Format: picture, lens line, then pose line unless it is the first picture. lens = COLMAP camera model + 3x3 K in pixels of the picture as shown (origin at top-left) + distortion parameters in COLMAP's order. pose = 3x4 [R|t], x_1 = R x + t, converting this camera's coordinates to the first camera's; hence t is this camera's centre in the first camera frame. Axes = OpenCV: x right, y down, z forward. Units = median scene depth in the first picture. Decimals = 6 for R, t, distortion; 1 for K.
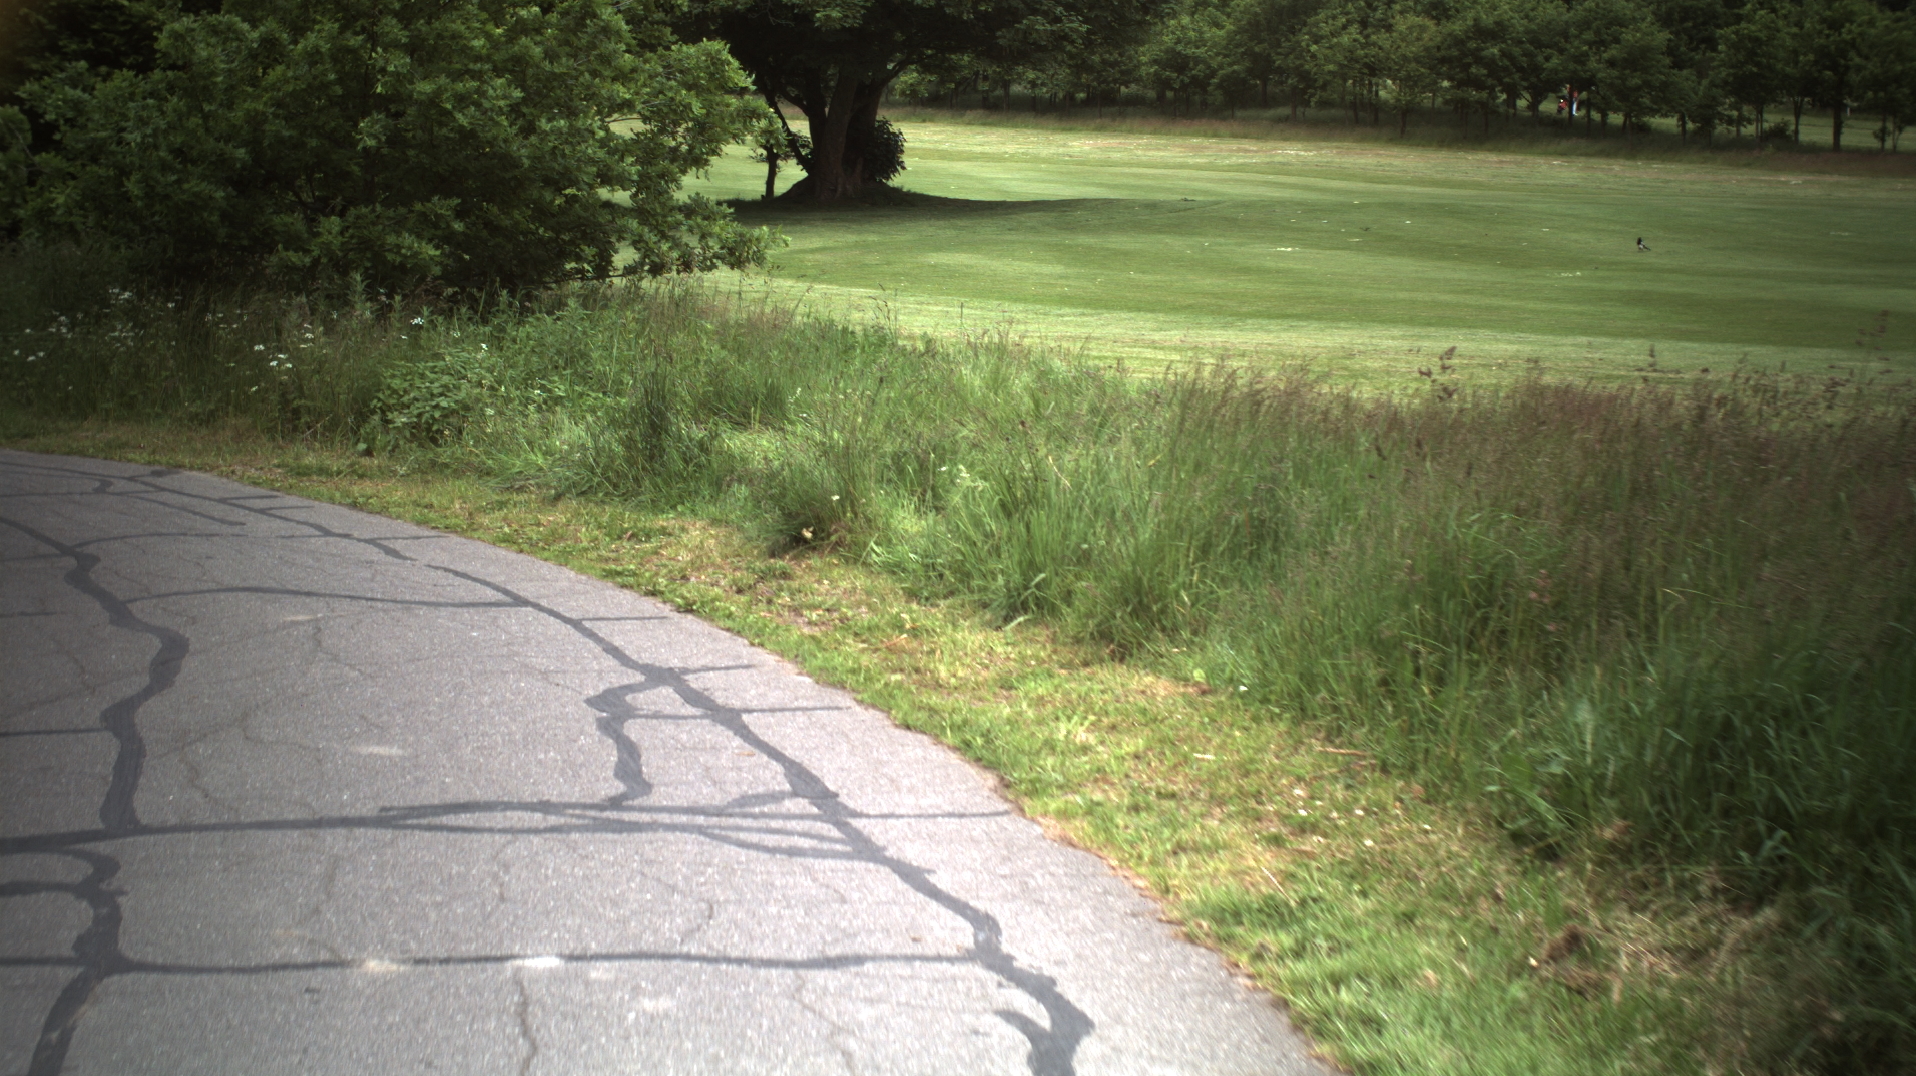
lens RADIAL K [[3571.3, 0, 1023.9], [0, 3571.3, 536.6], [0, 0, 1]] dist [-0.262078, 0.000000]
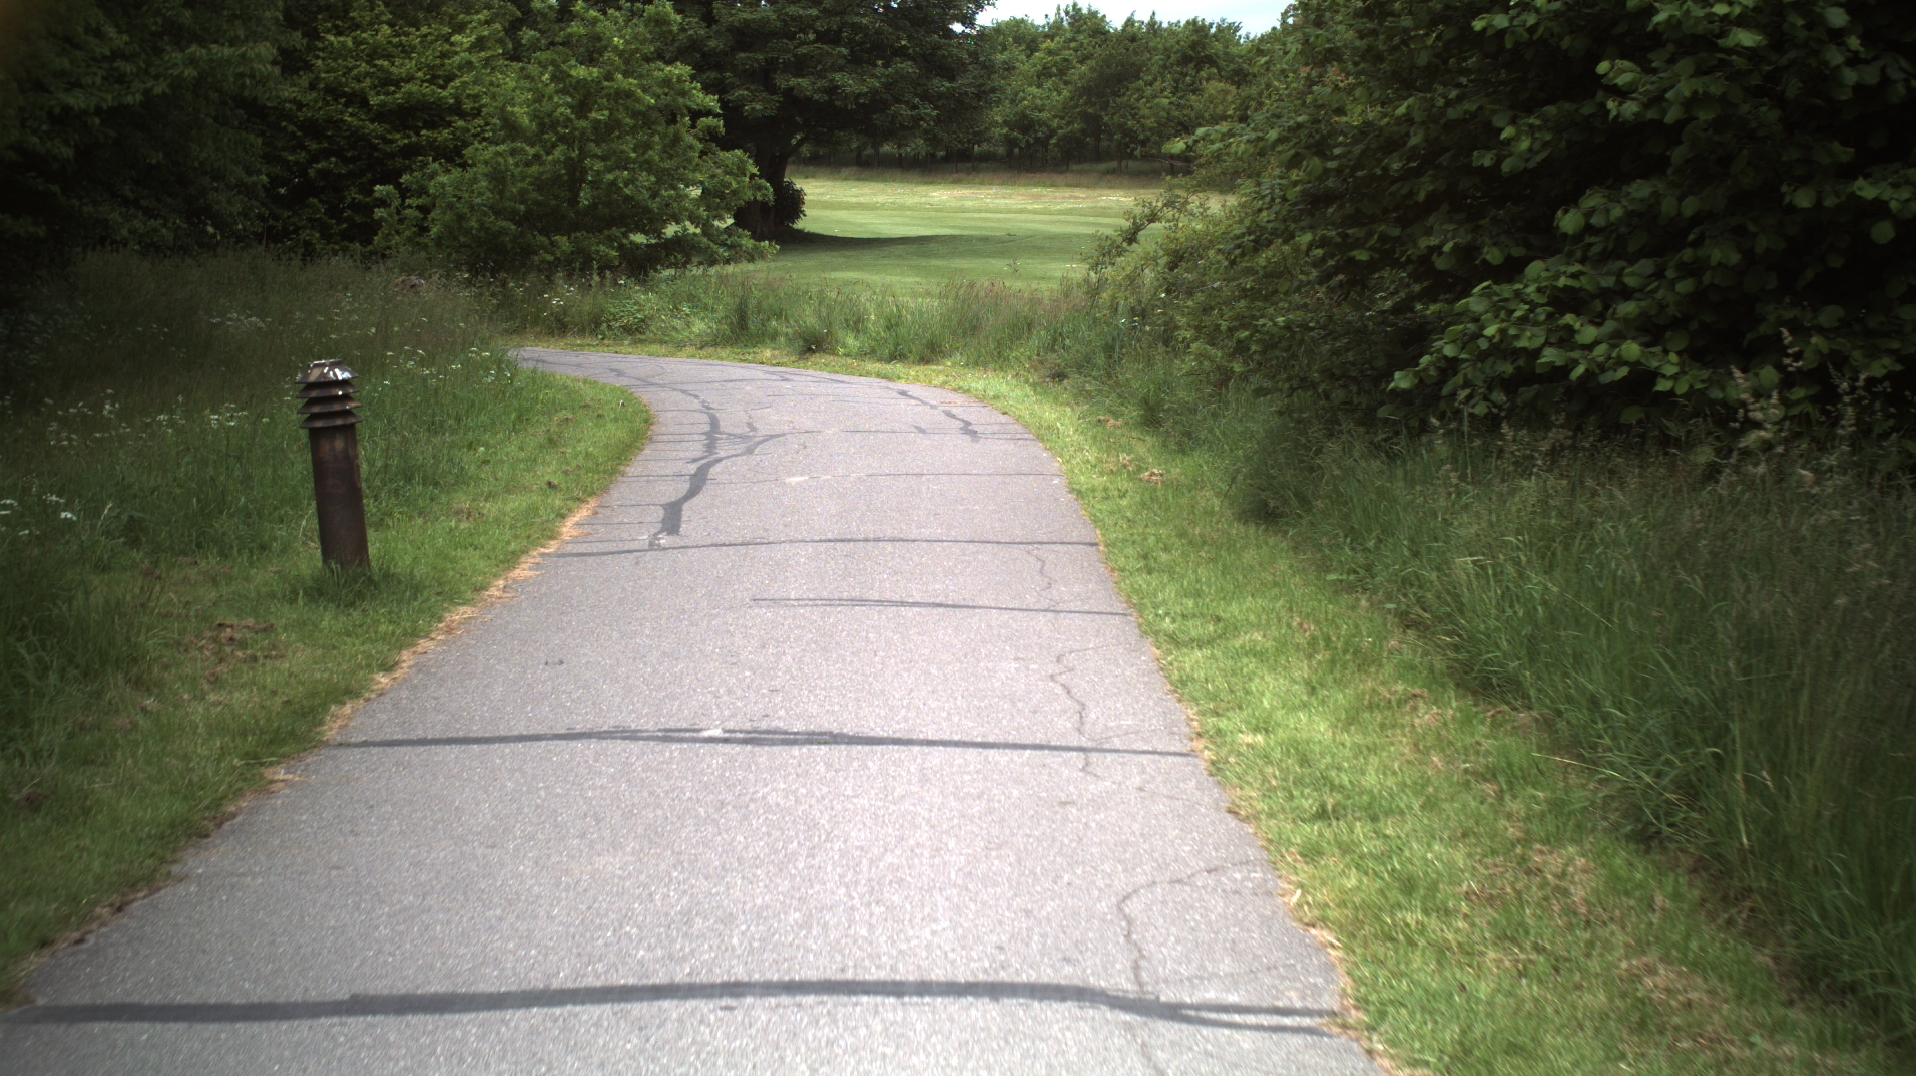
lens RADIAL K [[3571.3, 0, 943.3], [0, 3571.3, 530.7], [0, 0, 1]] dist [-0.262078, 0.000000]
pose [[0.999773, -0.017094, 0.012688, -0.000020], [0.017288, 0.999733, -0.015347, 0.119952], [-0.012423, 0.015563, 0.999802, -1.114068]]
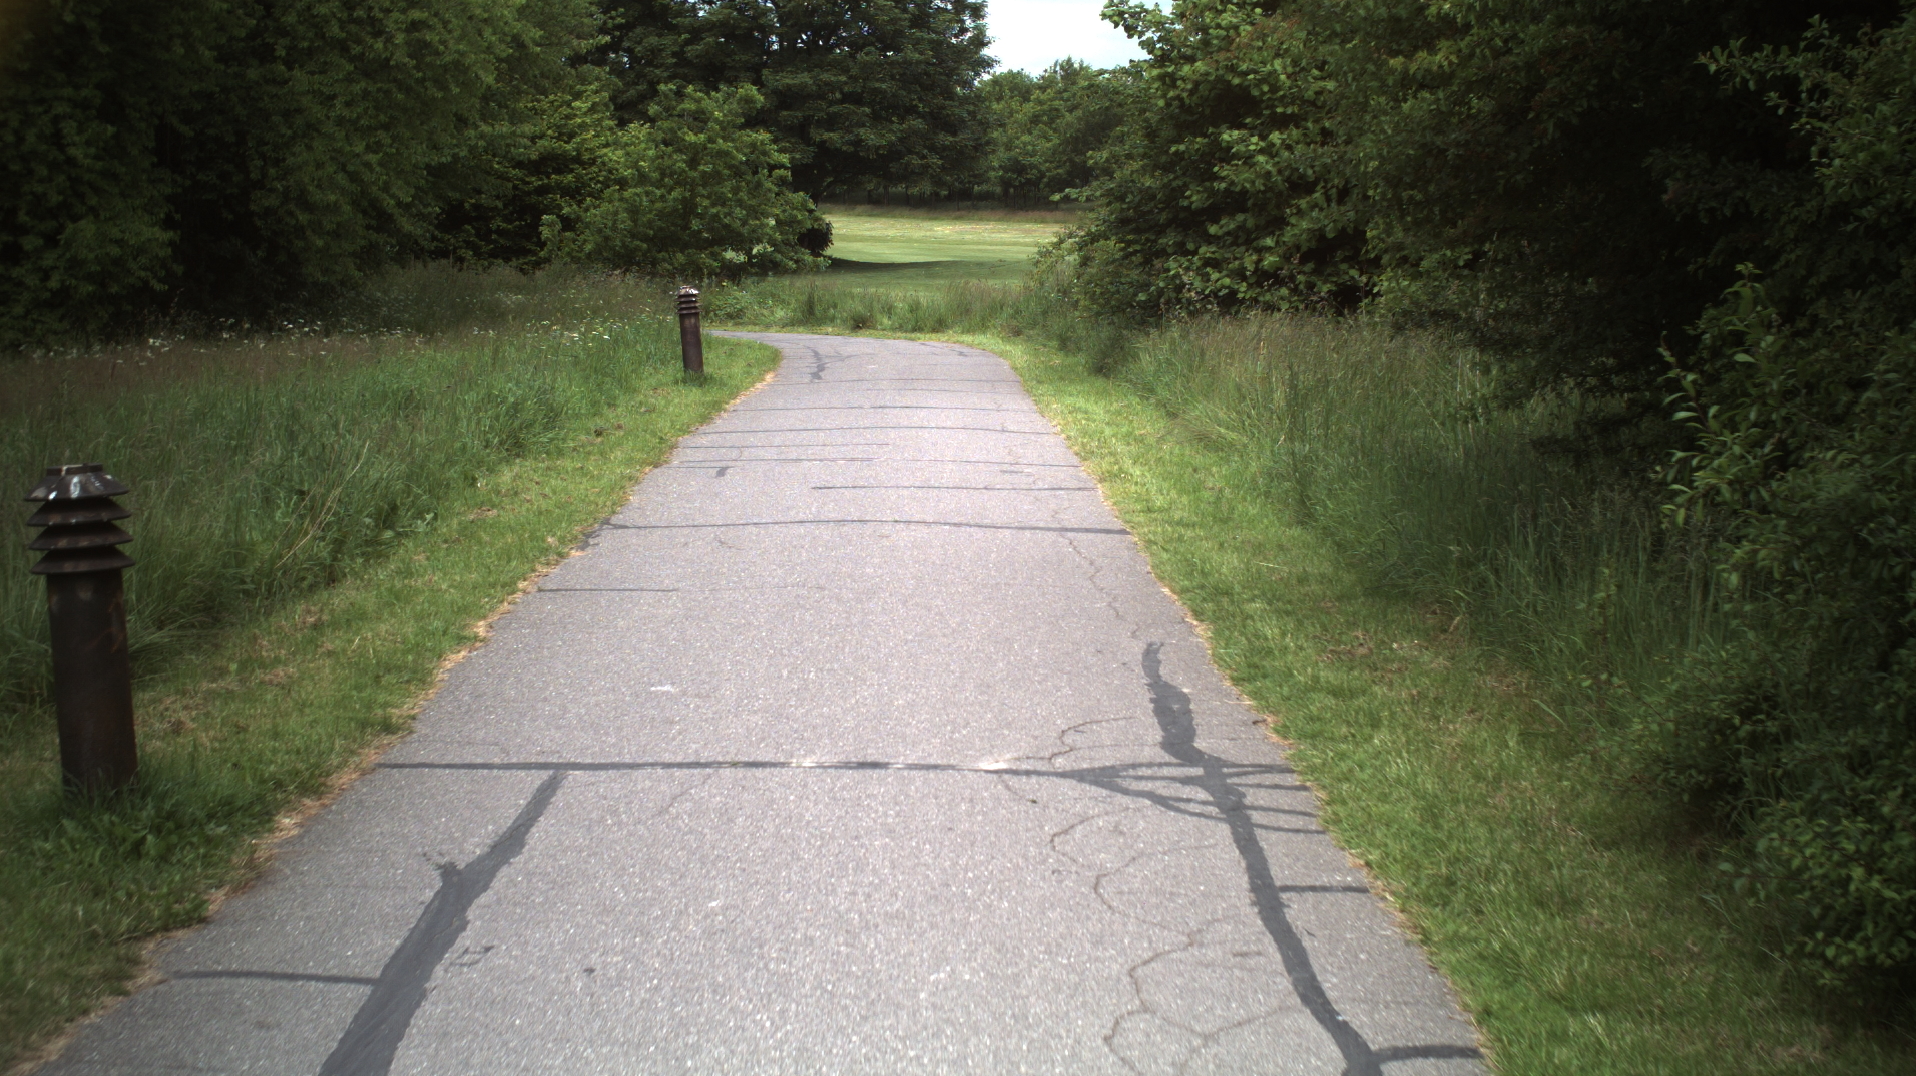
lens RADIAL K [[3571.3, 0, 966.7], [0, 3571.3, 523.1], [0, 0, 1]] dist [-0.262078, 0.000000]
pose [[0.999750, -0.011098, 0.019409, -0.014797], [0.011637, 0.999543, -0.027883, 0.223769], [-0.019091, 0.028102, 0.999423, -2.004609]]
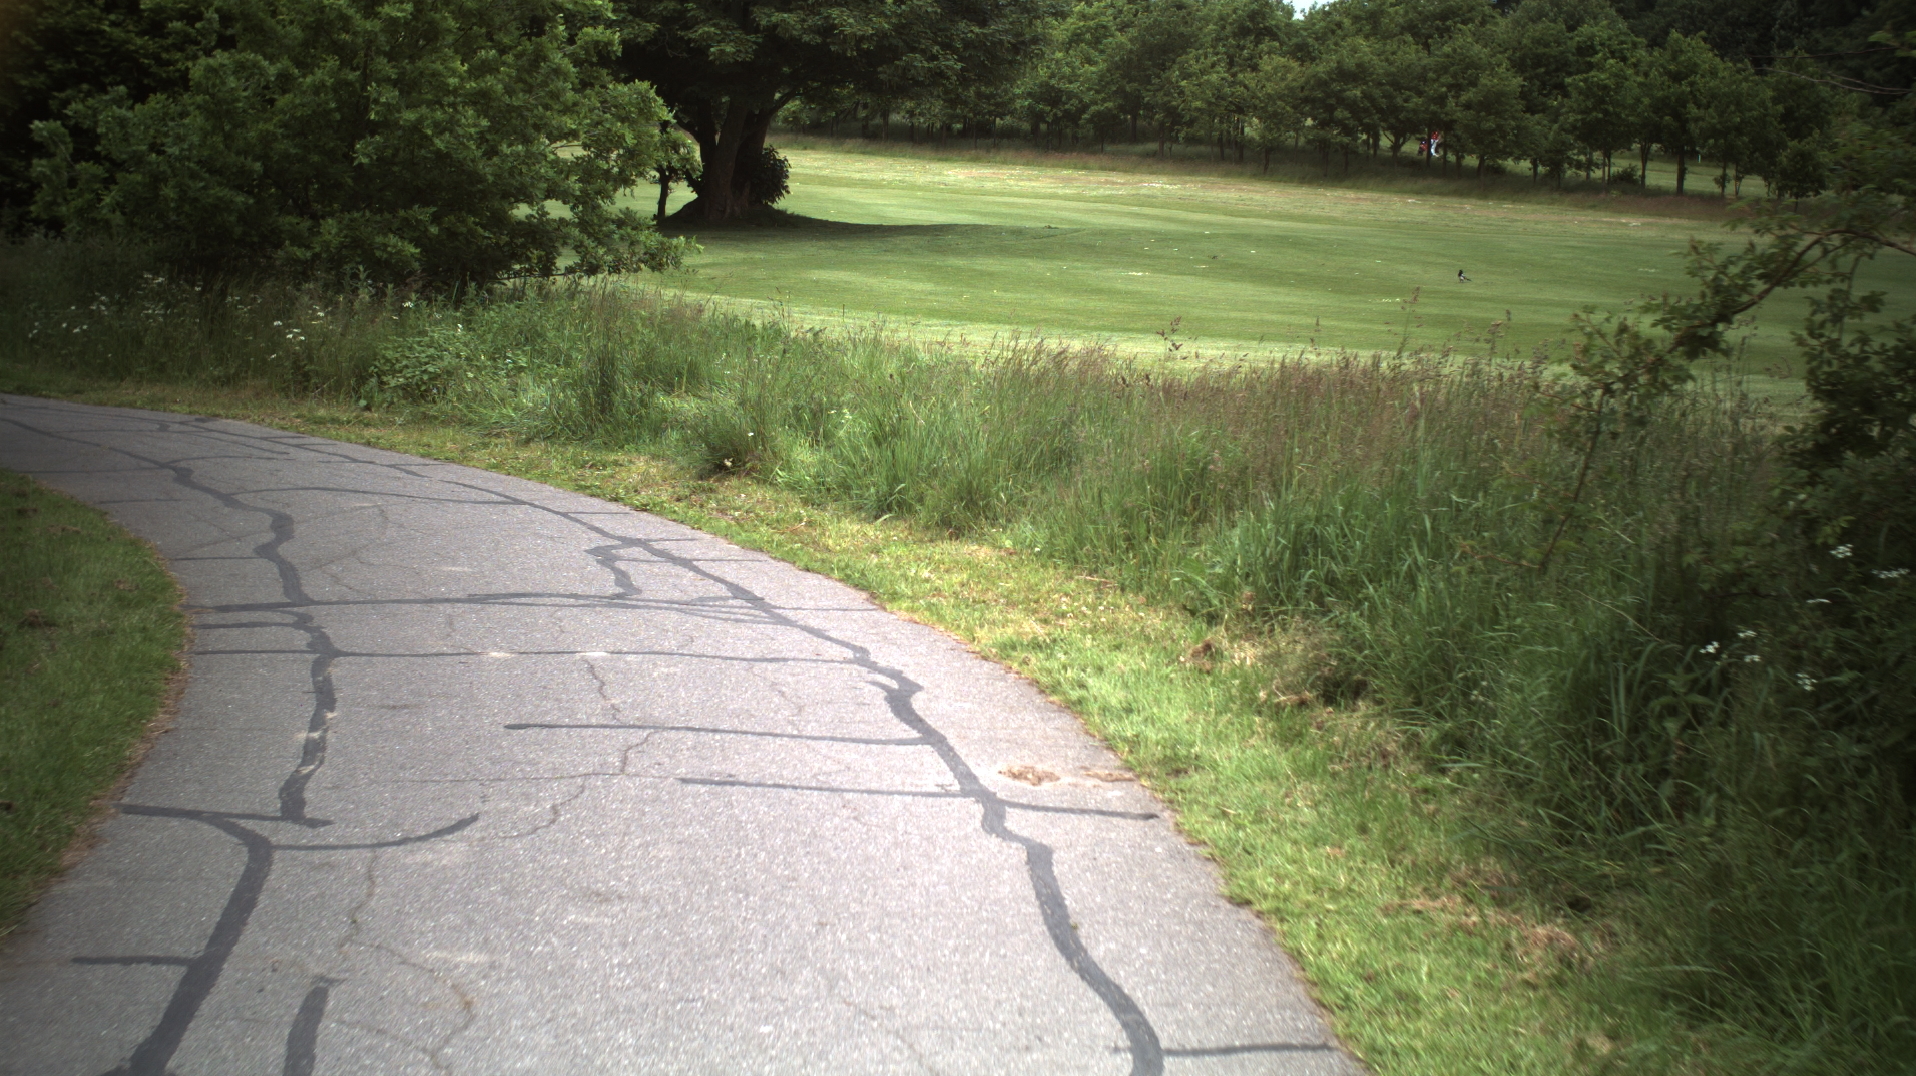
lens RADIAL K [[3571.3, 0, 973.8], [0, 3571.3, 541.3], [0, 0, 1]] dist [-0.262078, 0.000000]
pose [[0.999531, 0.020928, 0.022379, 0.001251], [-0.020779, 0.999761, -0.006868, 0.024058], [-0.022517, 0.006399, 0.999726, -0.223479]]
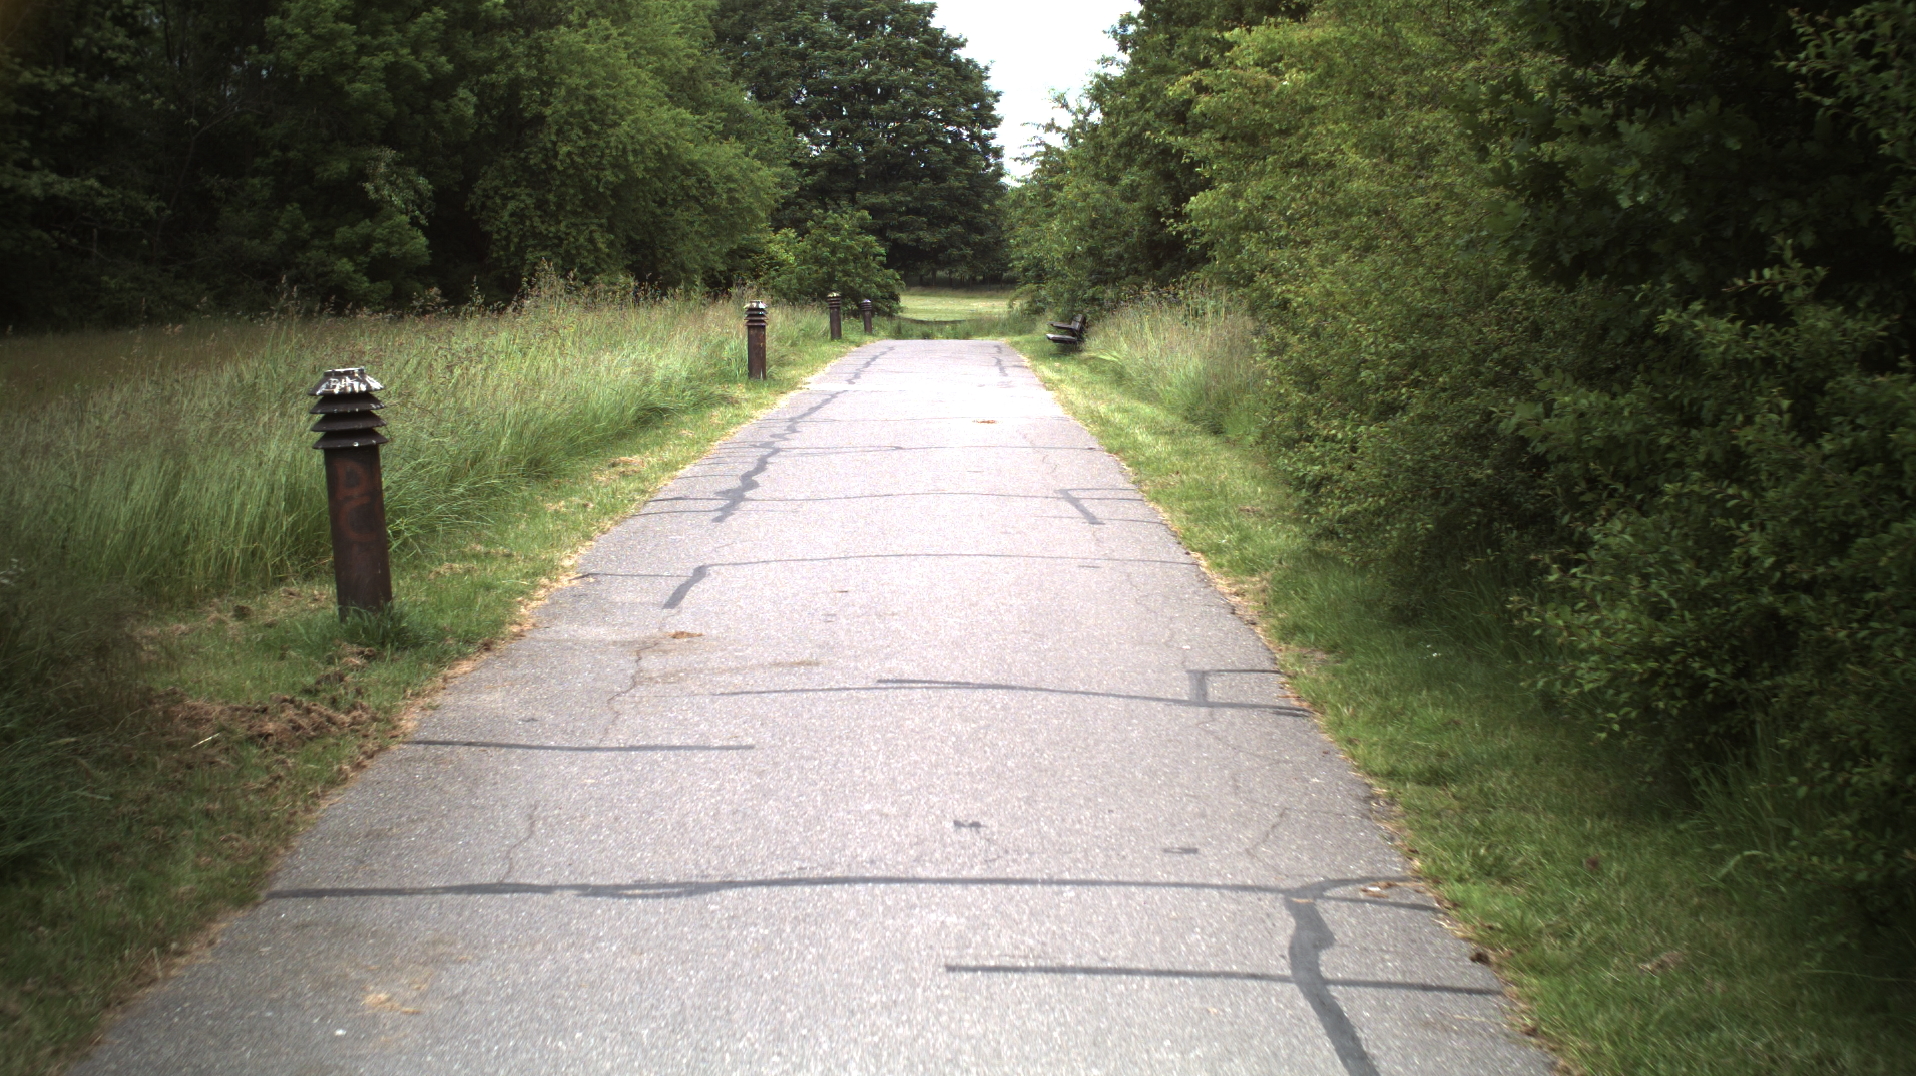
lens RADIAL K [[3570.1, 0, 972.3], [0, 3570.1, 557.7], [0, 0, 1]] dist [-0.262889, 0.000000]
pose [[0.999924, -0.008242, 0.009211, -0.024472], [0.008643, 0.998977, -0.044380, 0.545474], [-0.008836, 0.044456, 0.998972, -4.453639]]
